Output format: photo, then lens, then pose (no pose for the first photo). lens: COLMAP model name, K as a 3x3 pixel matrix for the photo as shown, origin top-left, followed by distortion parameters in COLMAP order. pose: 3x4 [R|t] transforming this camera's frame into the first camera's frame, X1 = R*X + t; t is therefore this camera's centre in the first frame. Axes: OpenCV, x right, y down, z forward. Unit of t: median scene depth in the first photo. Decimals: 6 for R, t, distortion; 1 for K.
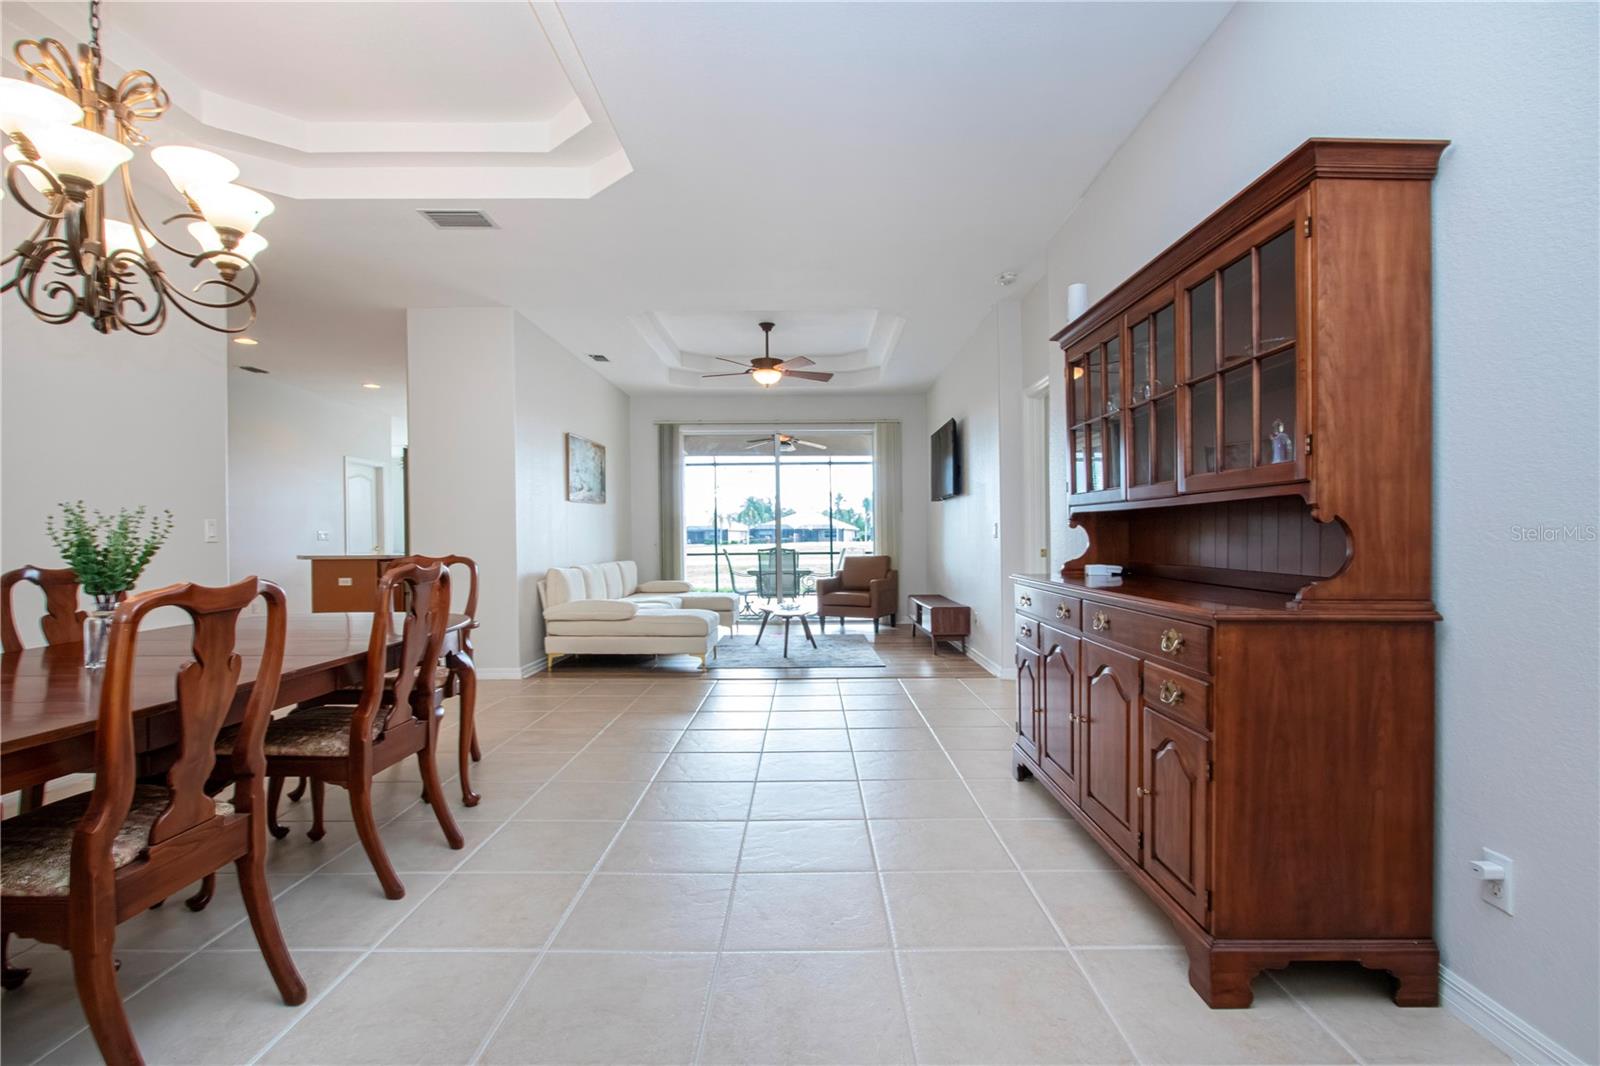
lens RADIAL K [[756.7, 0, 801.4], [0, 756.7, 503.8], [0, 0, 1]] dist [-0.001618, -0.000330]
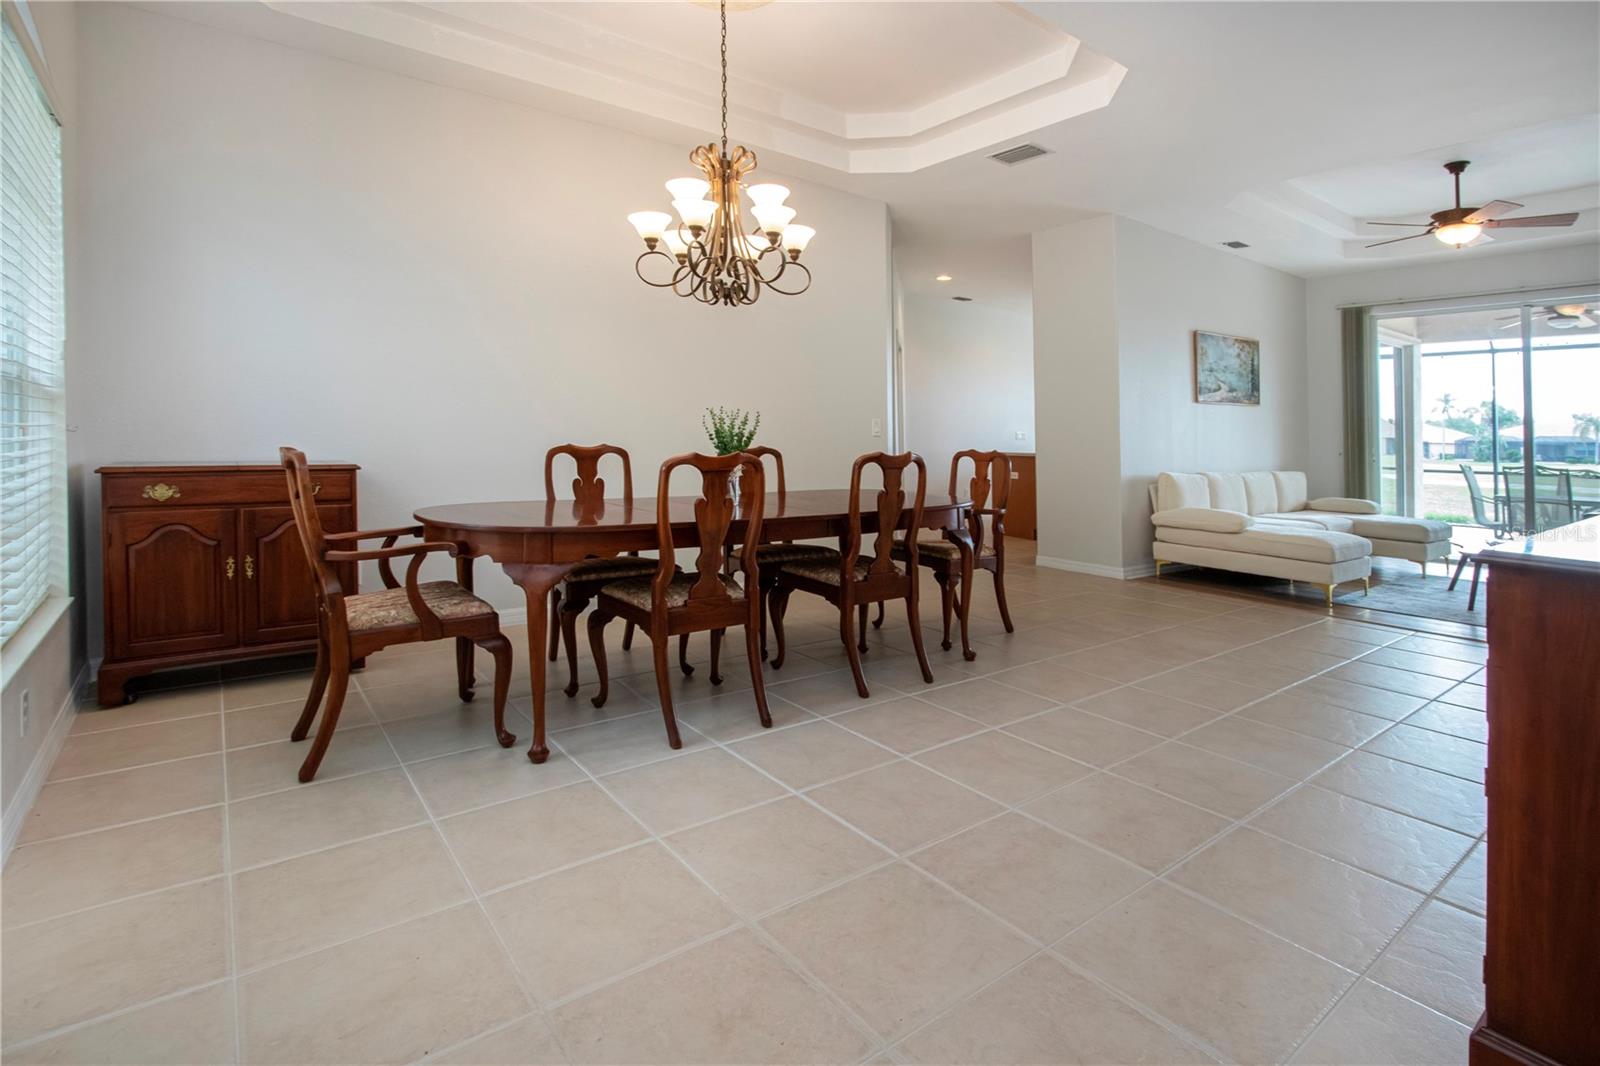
lens RADIAL K [[775.3, 0, 799.0], [0, 775.3, 407.8], [0, 0, 1]] dist [-0.000016, 0.000025]
pose [[0.619303, -0.004964, -0.785137, 0.152257], [0.006060, 0.999980, -0.001543, 0.000875], [0.785129, -0.003802, 0.619321, 0.014373]]
